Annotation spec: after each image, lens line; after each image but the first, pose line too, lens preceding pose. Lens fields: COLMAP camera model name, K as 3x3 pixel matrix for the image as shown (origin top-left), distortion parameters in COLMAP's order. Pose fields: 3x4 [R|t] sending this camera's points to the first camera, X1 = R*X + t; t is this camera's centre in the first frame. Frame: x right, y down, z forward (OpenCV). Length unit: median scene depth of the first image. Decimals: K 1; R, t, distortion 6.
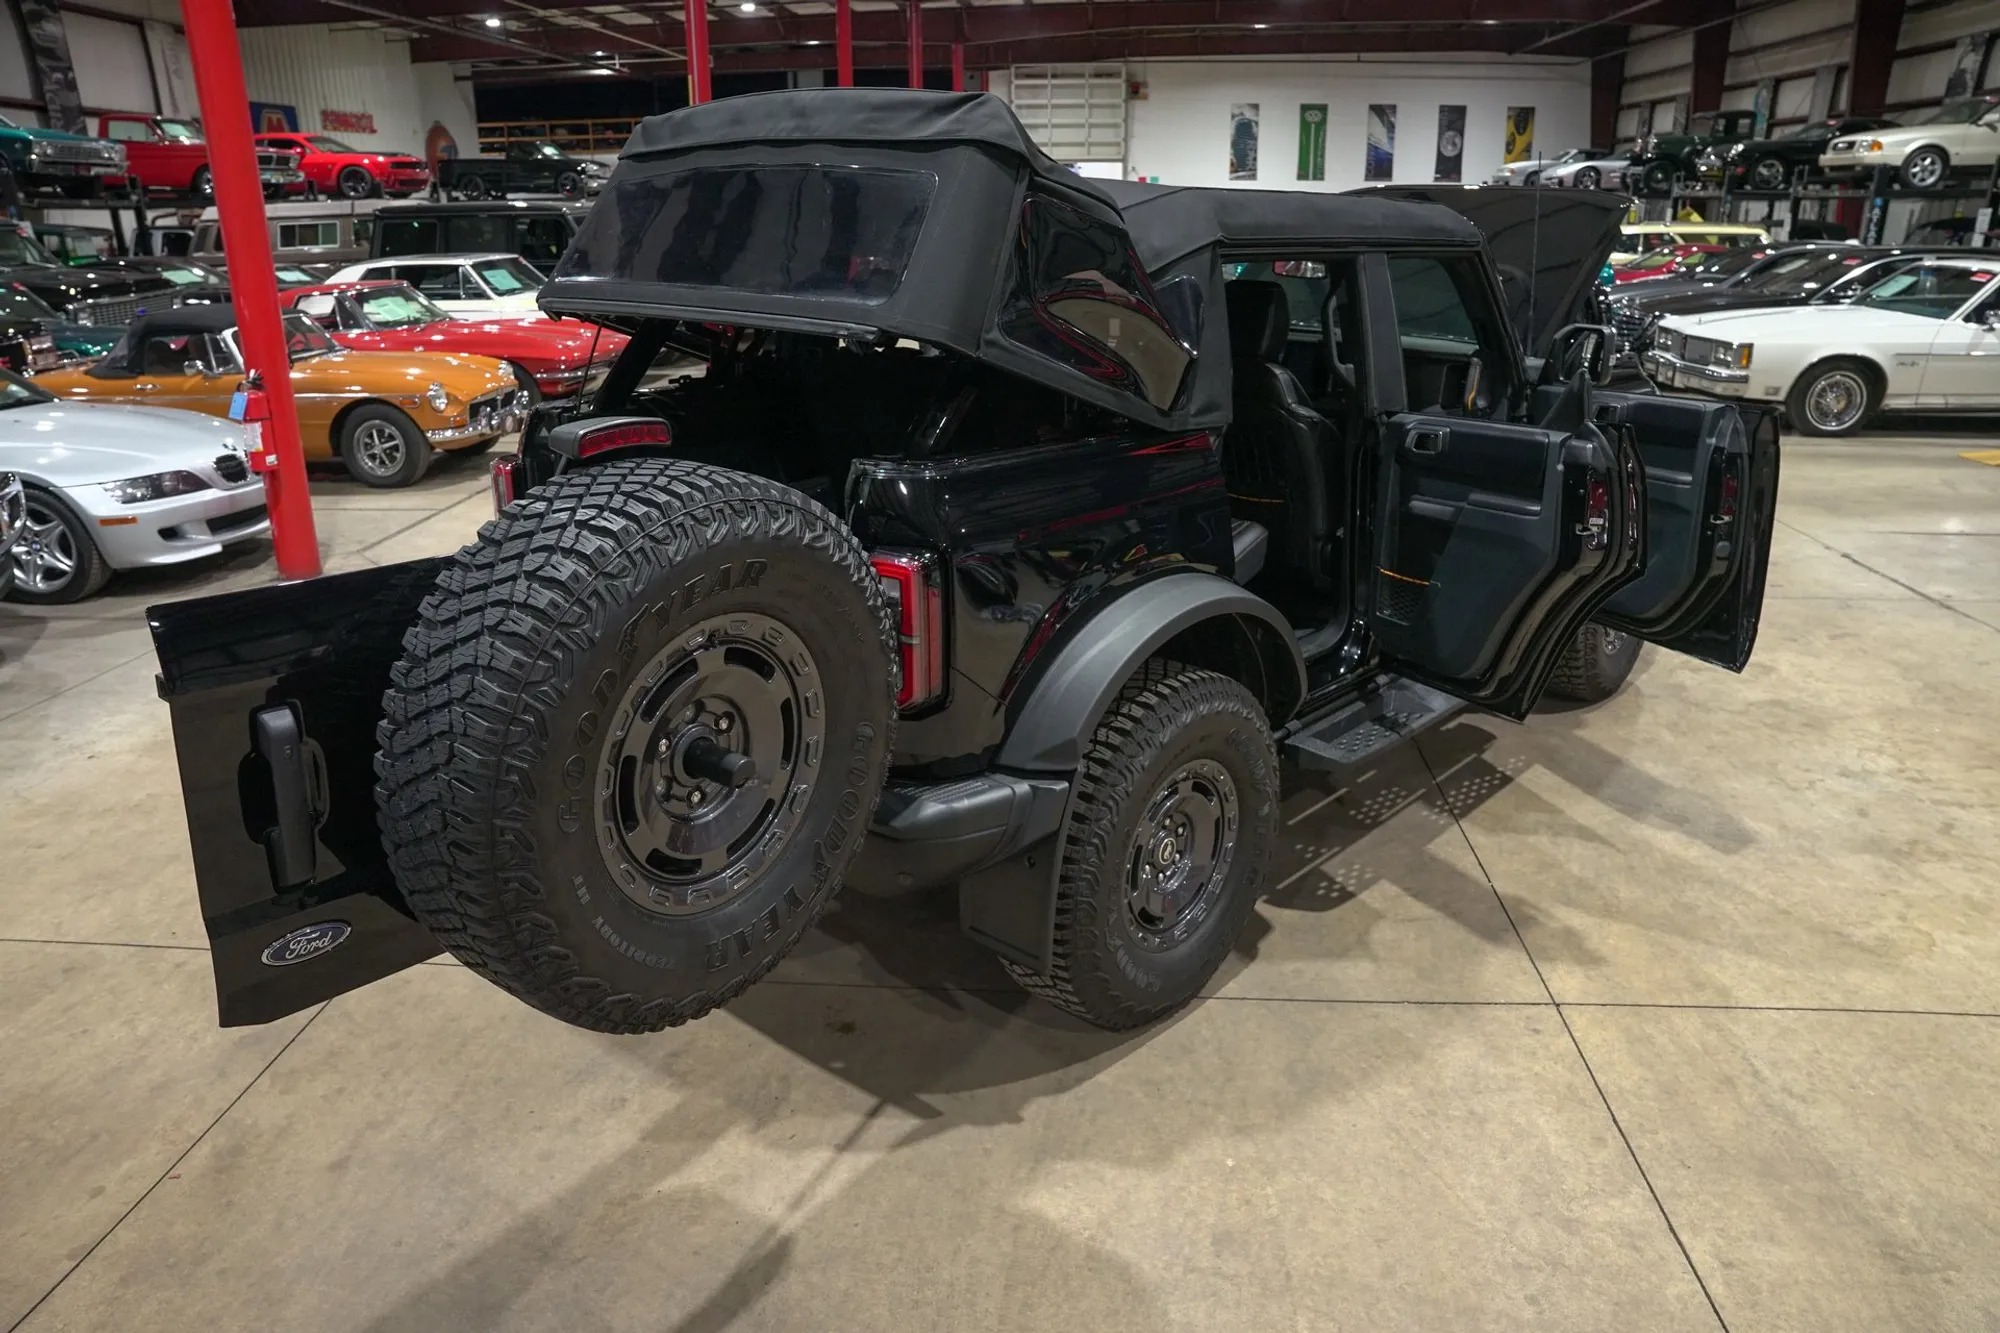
lens RADIAL K [[1371.9, 0, 1008.8], [0, 1371.9, 661.5], [0, 0, 1]] dist [-0.141046, 0.110093]
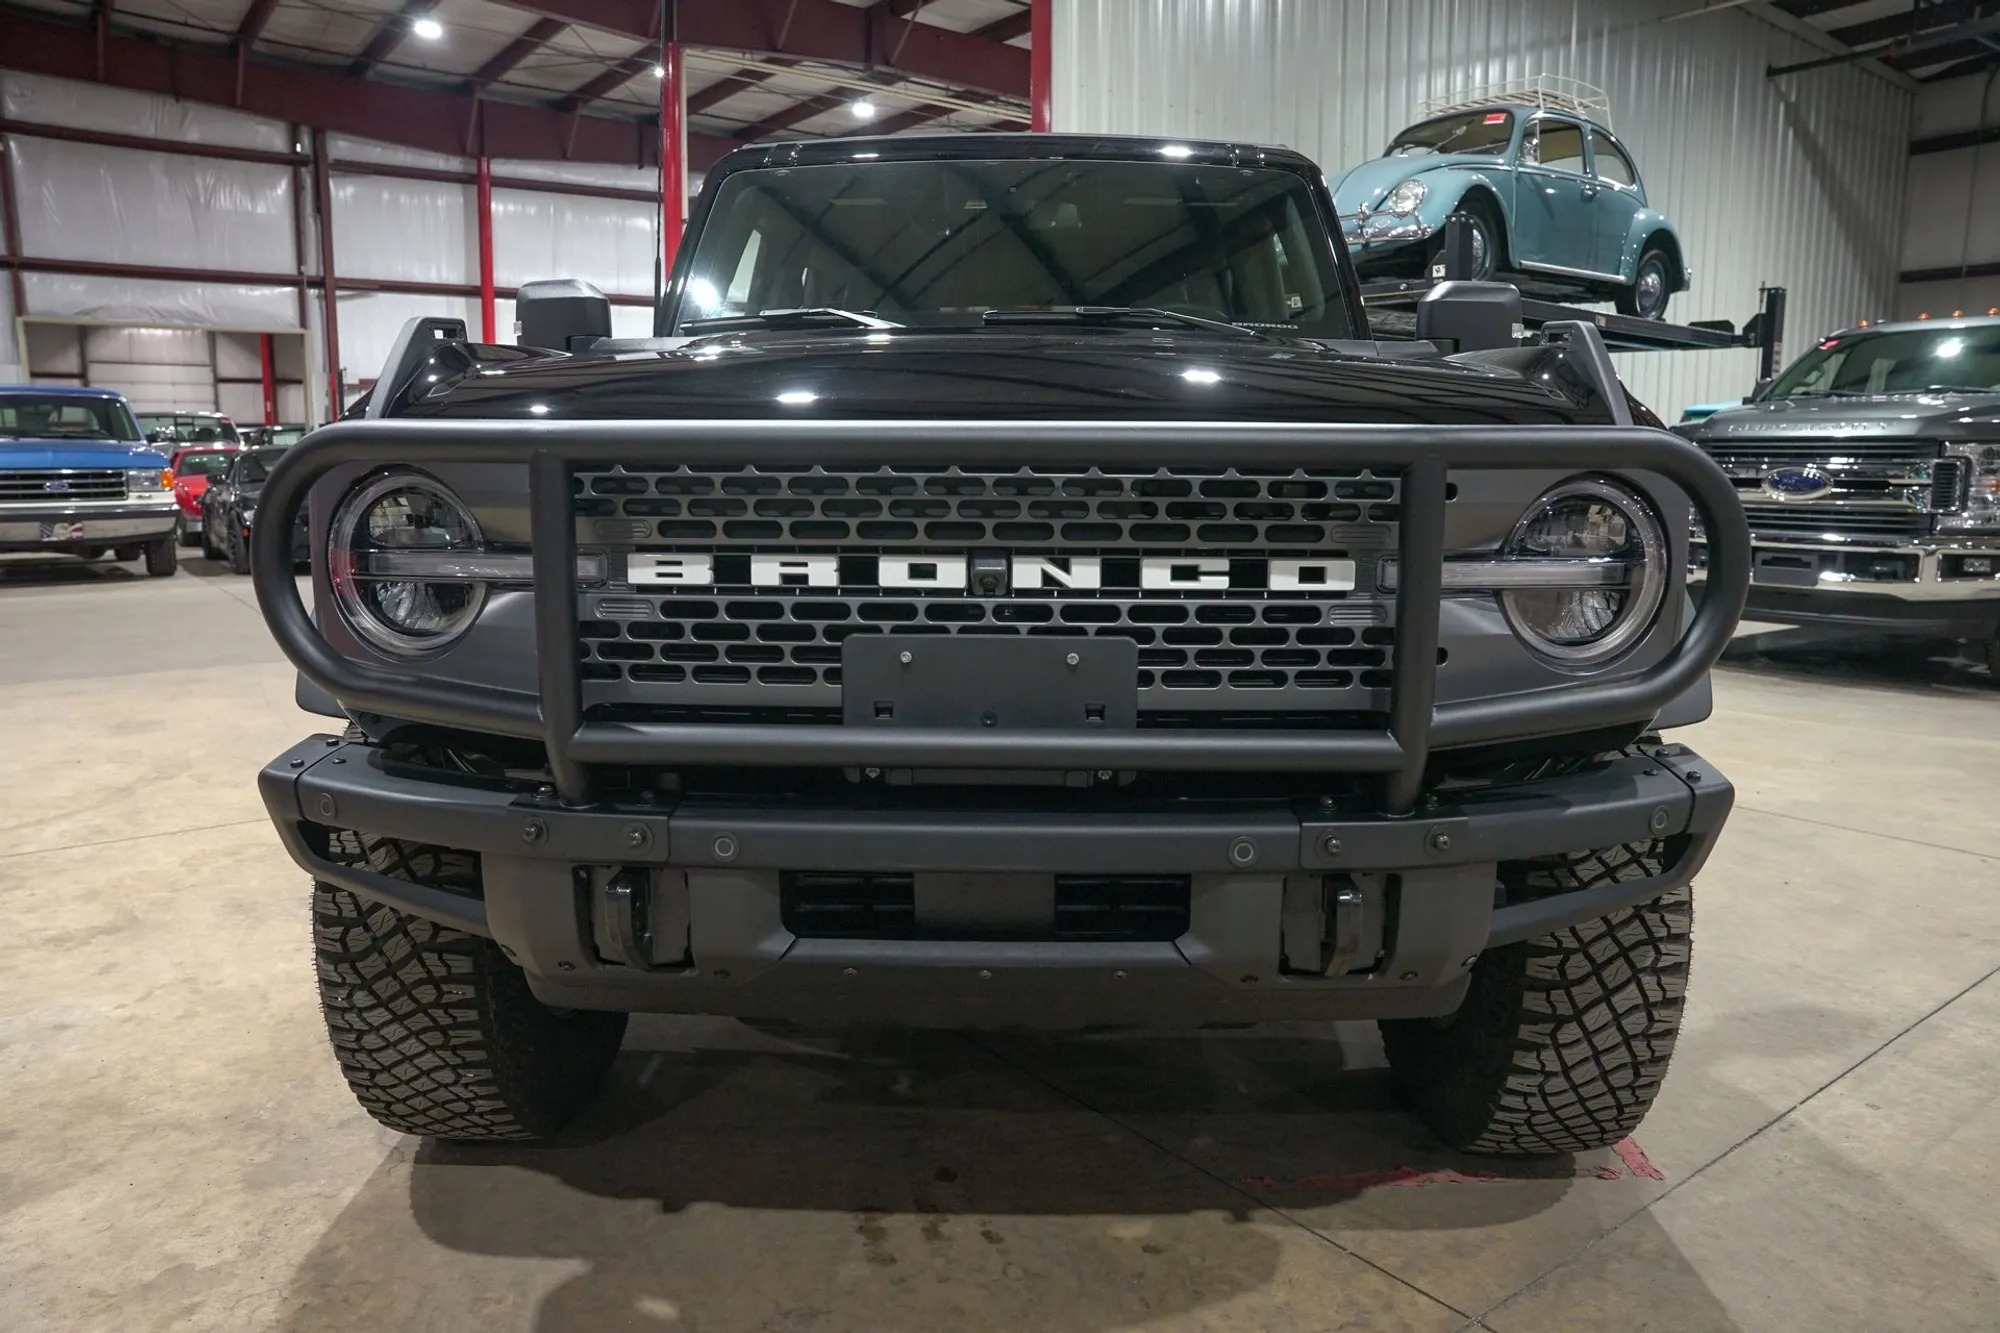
lens RADIAL K [[1371.9, 0, 1002.7], [0, 1371.9, 666.3], [0, 0, 1]] dist [-0.141046, 0.110093]
pose [[-0.749945, 0.103224, -0.653397, 0.456350], [-0.213693, 0.896986, 0.386976, -0.243289], [0.626034, 0.429837, -0.650632, 1.043925]]
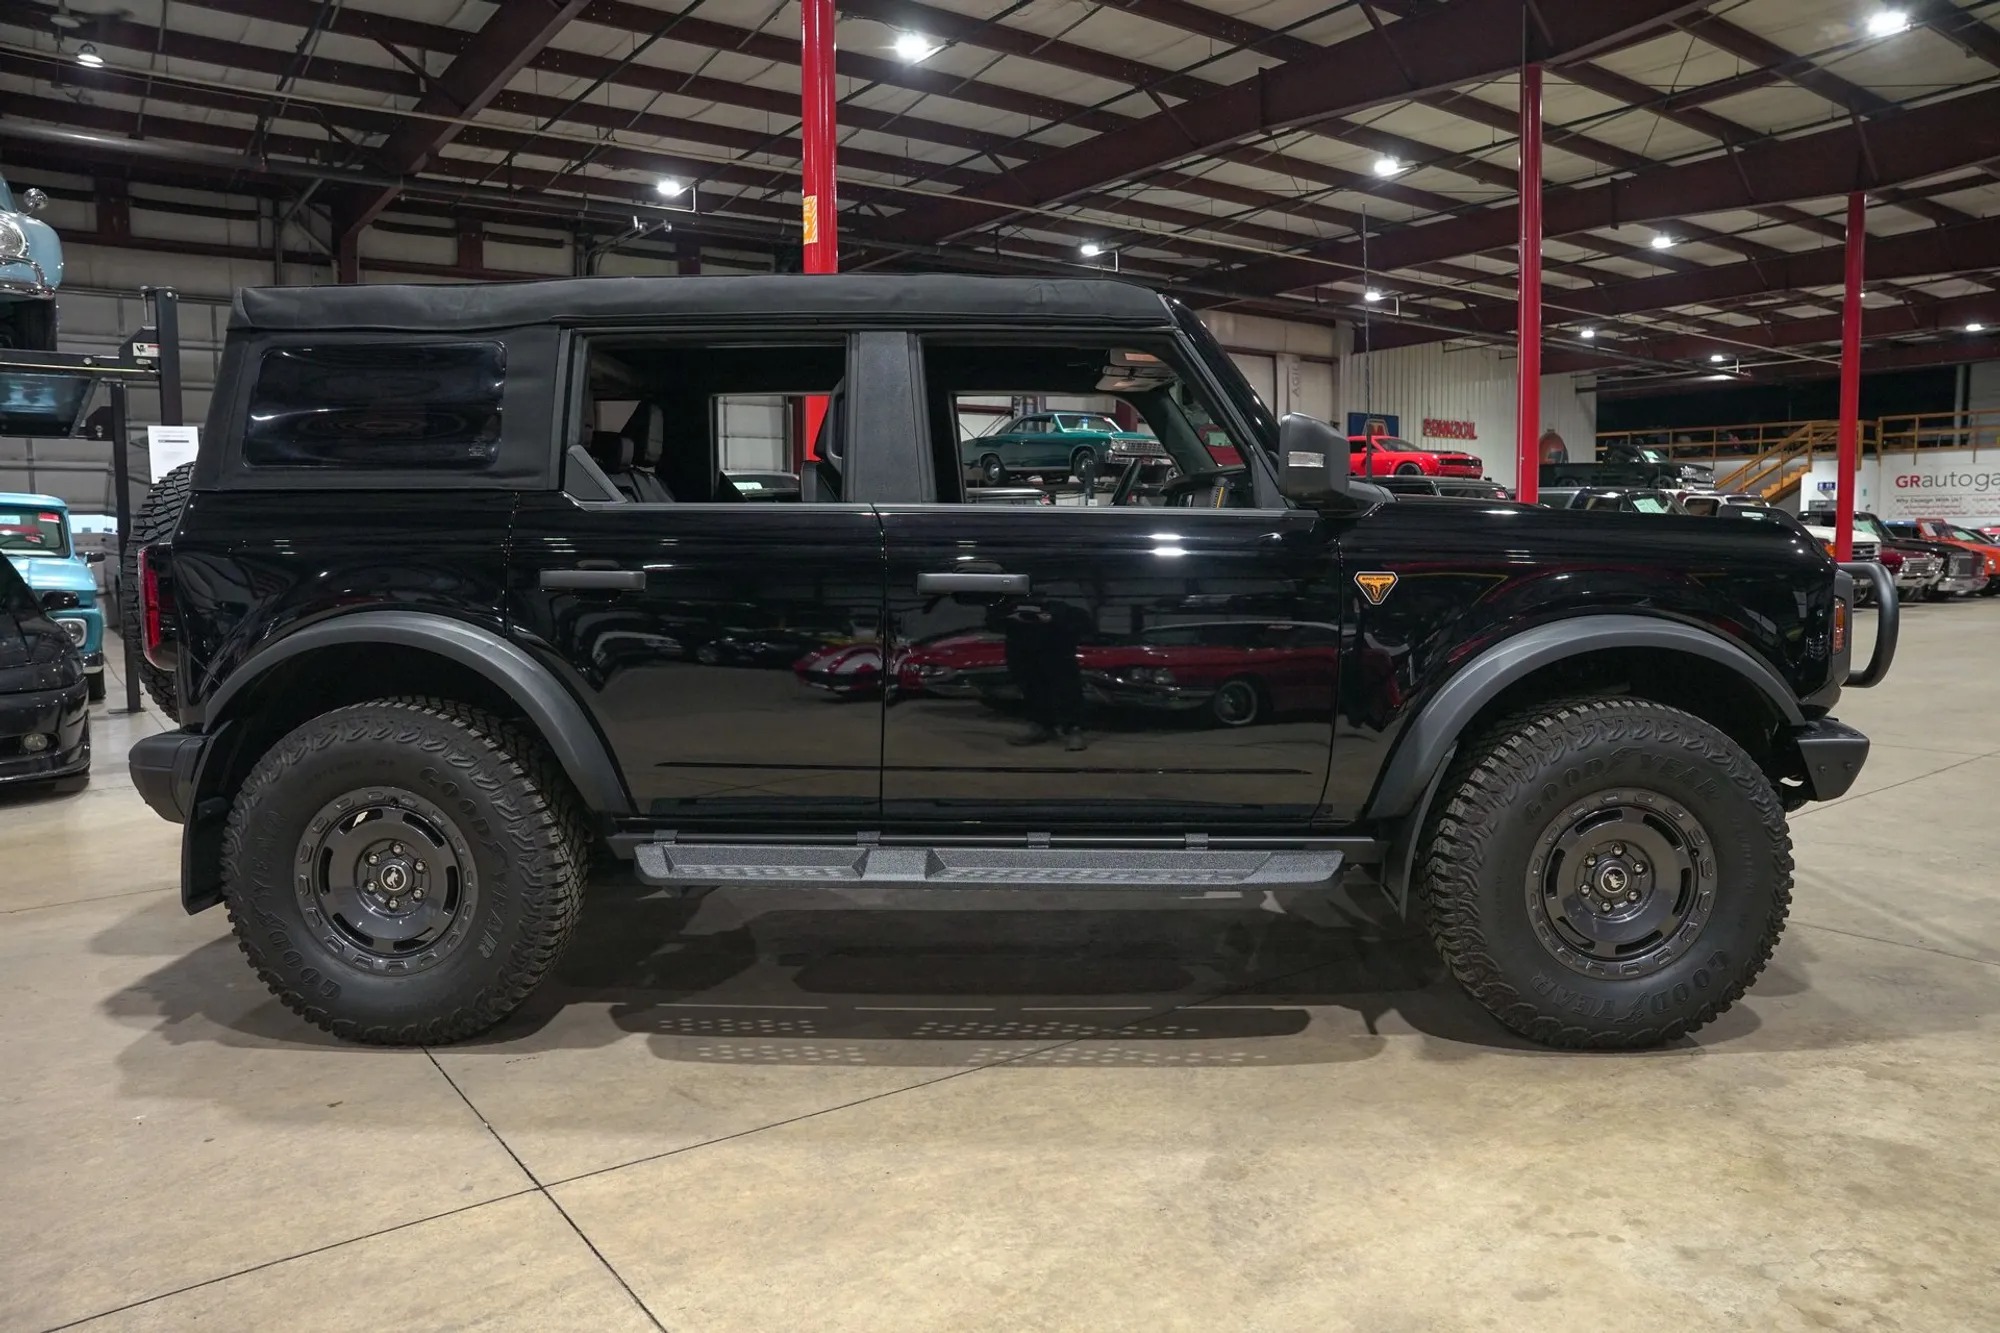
lens RADIAL K [[1371.9, 0, 1004.4], [0, 1371.9, 665.7], [0, 0, 1]] dist [-0.141046, 0.110093]
pose [[0.657707, 0.073110, -0.749718, 0.547791], [-0.240285, 0.963647, -0.116823, -0.005007], [0.713922, 0.256981, 0.651364, 0.291792]]
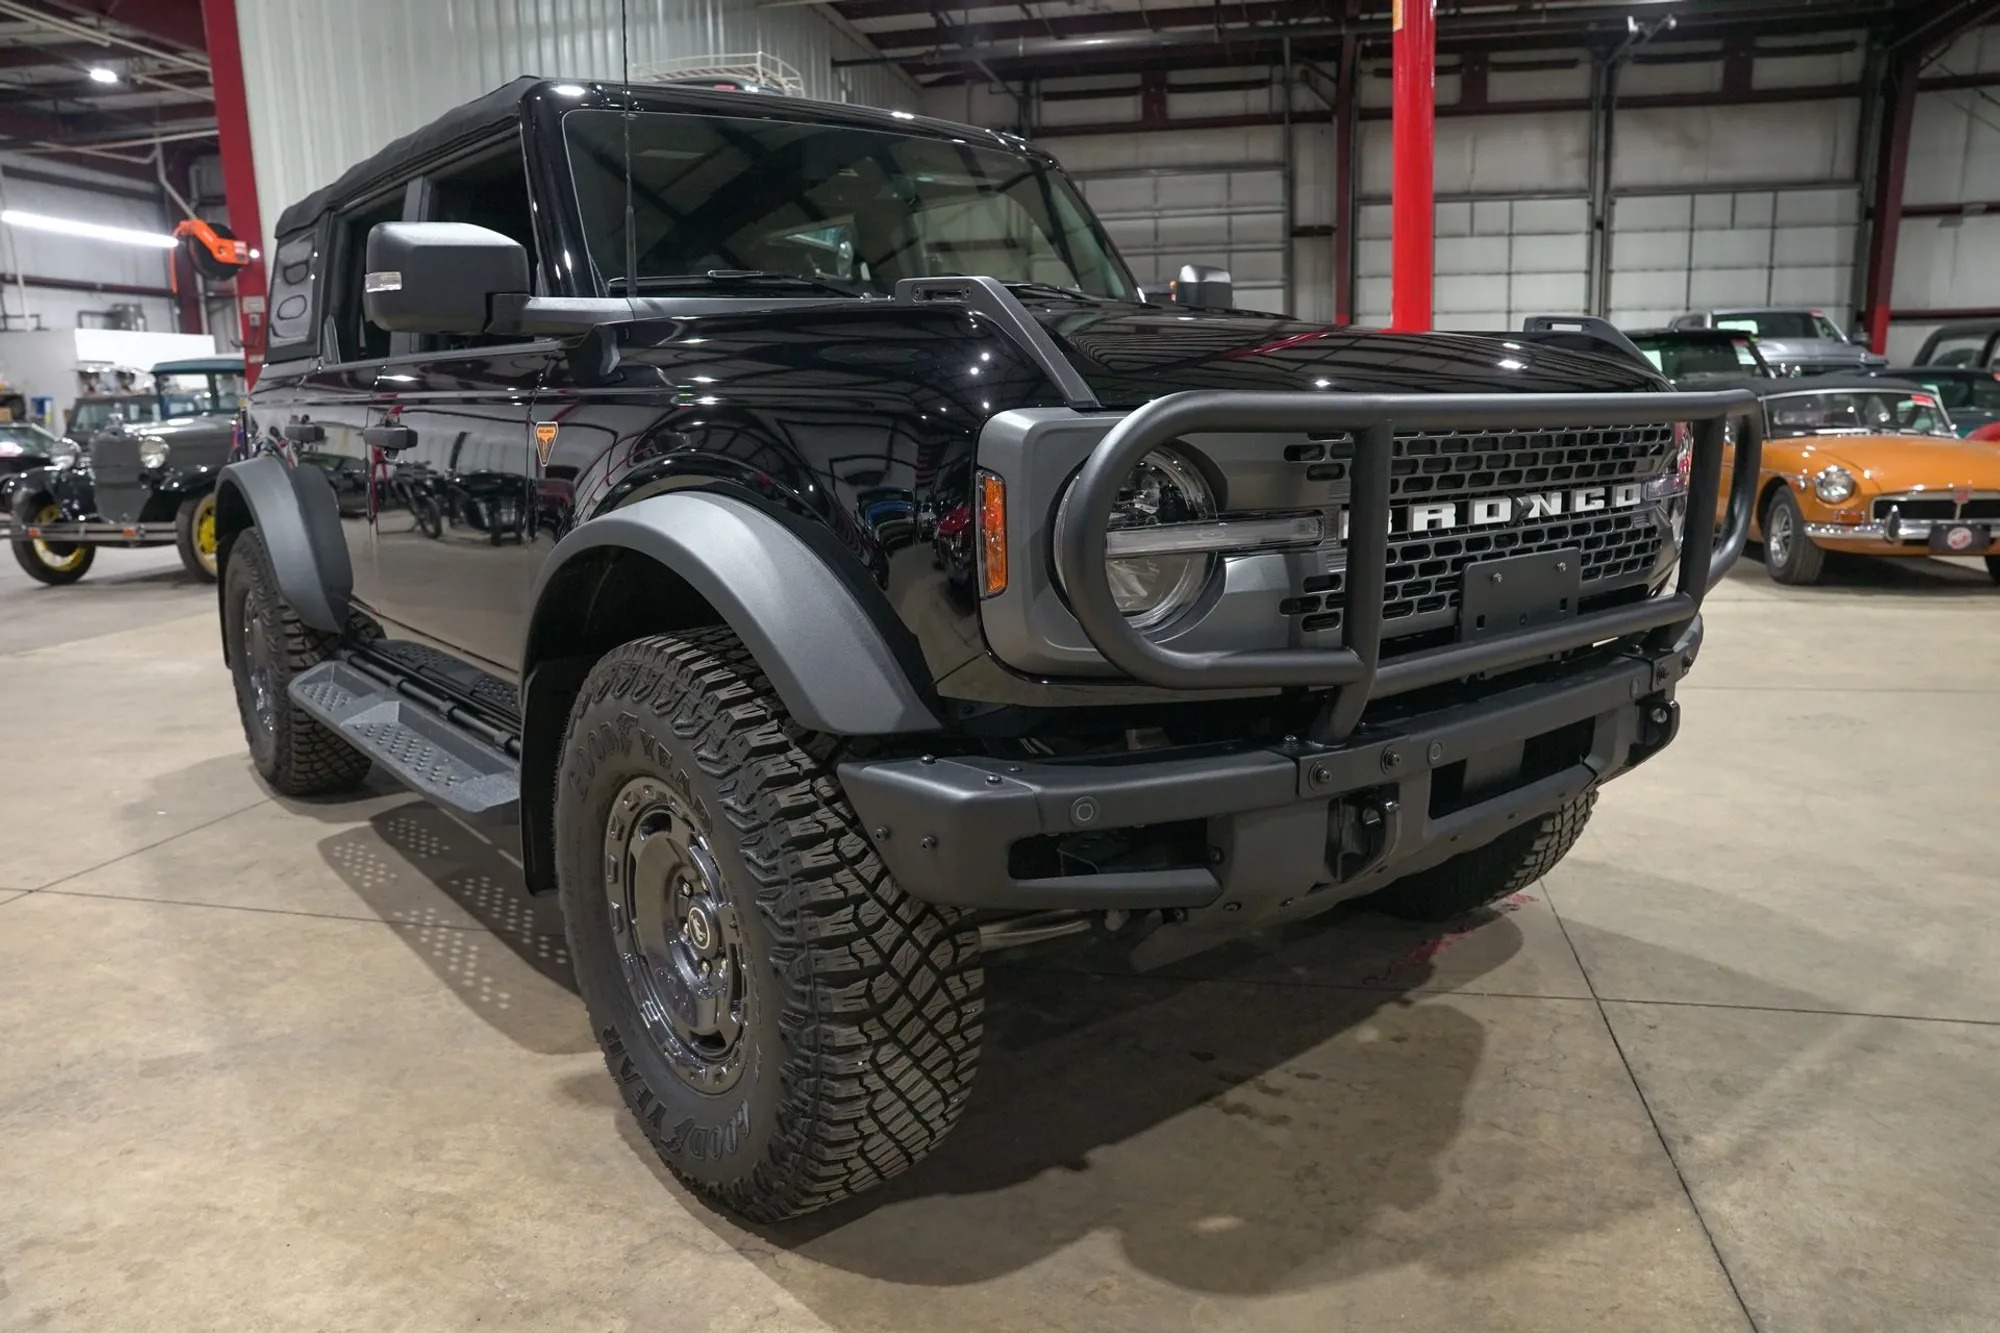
lens RADIAL K [[1371.9, 0, 1001.7], [0, 1371.9, 659.8], [0, 0, 1]] dist [-0.141046, 0.110093]
pose [[-0.139576, 0.192194, -0.971380, 0.604906], [-0.296755, 0.927775, 0.226207, -0.175602], [0.944698, 0.319835, -0.072461, 0.828025]]
